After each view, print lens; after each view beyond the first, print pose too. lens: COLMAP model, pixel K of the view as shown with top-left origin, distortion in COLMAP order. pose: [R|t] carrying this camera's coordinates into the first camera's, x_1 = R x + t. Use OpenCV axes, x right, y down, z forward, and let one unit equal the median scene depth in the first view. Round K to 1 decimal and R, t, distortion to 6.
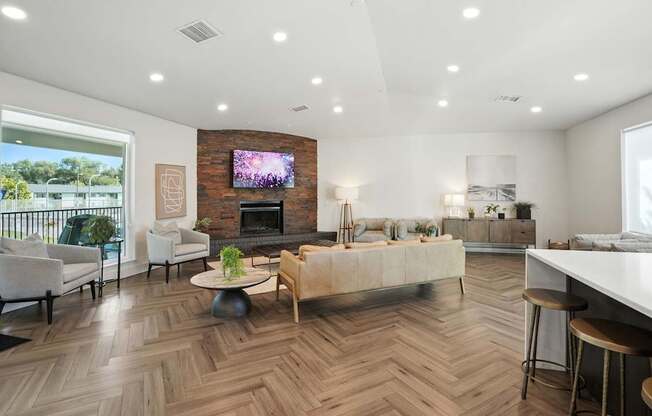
lens RADIAL K [[323.5, 0, 329.4], [0, 323.5, 188.8], [0, 0, 1]] dist [-0.000883, 0.001583]
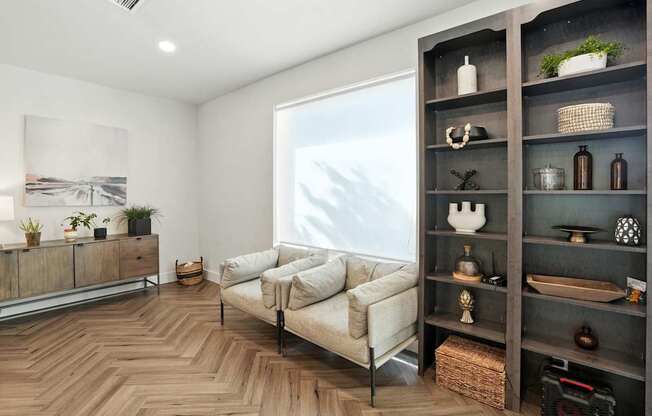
lens RADIAL K [[323.5, 0, 329.4], [0, 323.5, 188.8], [0, 0, 1]] dist [-0.000883, 0.001583]
pose [[0.453208, 0.002371, 0.891401, 0.217395], [-0.009324, 0.999954, 0.002080, 0.002668], [-0.891356, -0.009255, 0.453210, 0.403046]]
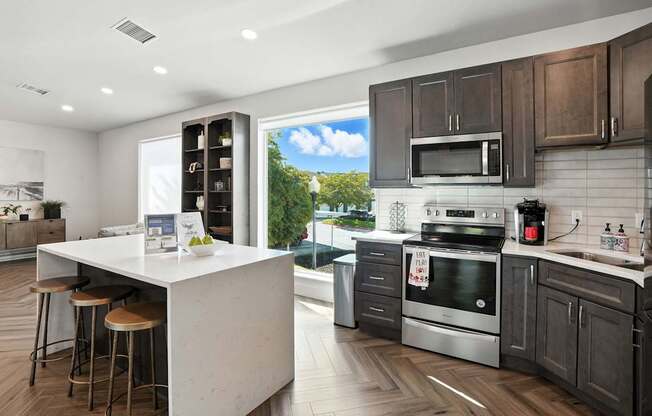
lens RADIAL K [[323.5, 0, 329.4], [0, 323.5, 188.8], [0, 0, 1]] dist [-0.000883, 0.001583]
pose [[0.336848, 0.002849, 0.941555, -0.025930], [-0.009934, 0.999951, 0.000528, -0.003737], [-0.941507, -0.009532, 0.336859, -0.094716]]
